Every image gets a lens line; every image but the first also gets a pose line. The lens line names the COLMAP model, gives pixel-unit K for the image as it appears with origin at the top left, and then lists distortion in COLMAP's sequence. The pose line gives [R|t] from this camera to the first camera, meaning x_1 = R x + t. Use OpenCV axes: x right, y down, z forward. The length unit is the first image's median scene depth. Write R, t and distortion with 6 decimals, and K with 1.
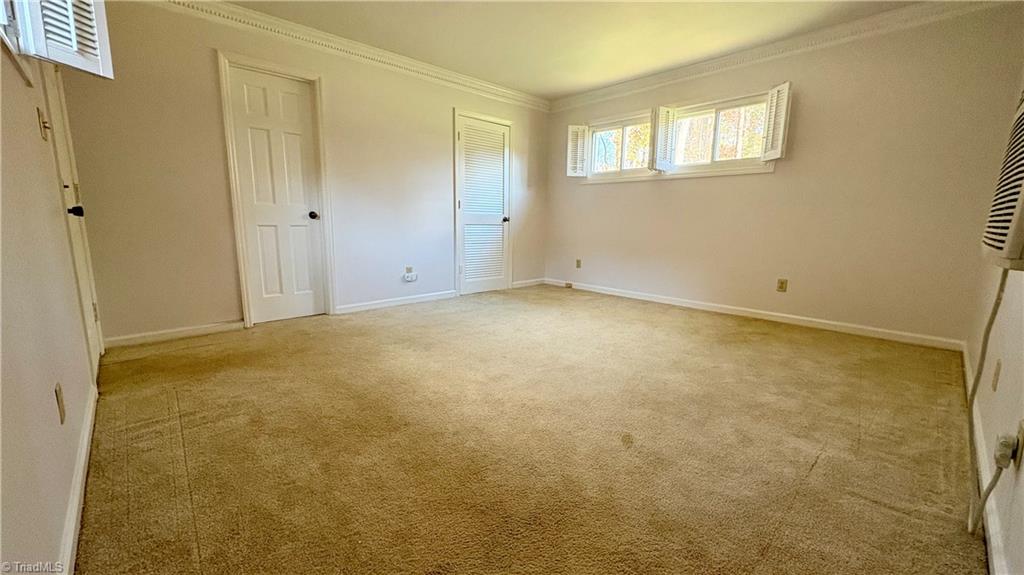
lens RADIAL K [[407.7, 0, 513.7], [0, 407.7, 285.6], [0, 0, 1]] dist [0.000581, 0.000445]
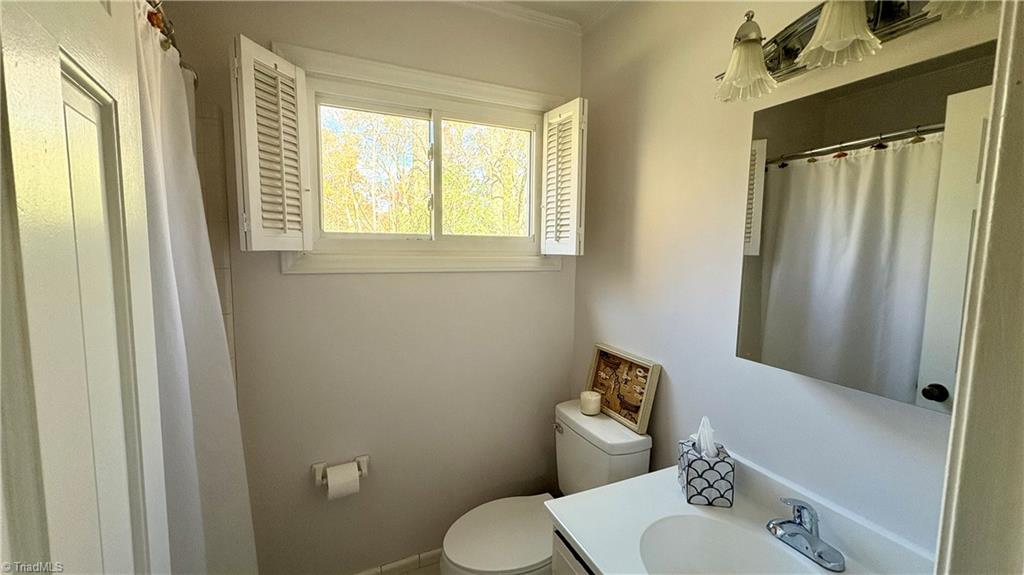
lens RADIAL K [[407.7, 0, 512.8], [0, 407.7, 285.7], [0, 0, 1]] dist [0.000581, 0.000445]
pose [[0.323960, -0.105297, 0.940193, -0.044869], [0.168523, 0.984316, 0.052171, -0.240540], [-0.930940, 0.141543, 0.336624, 0.801843]]
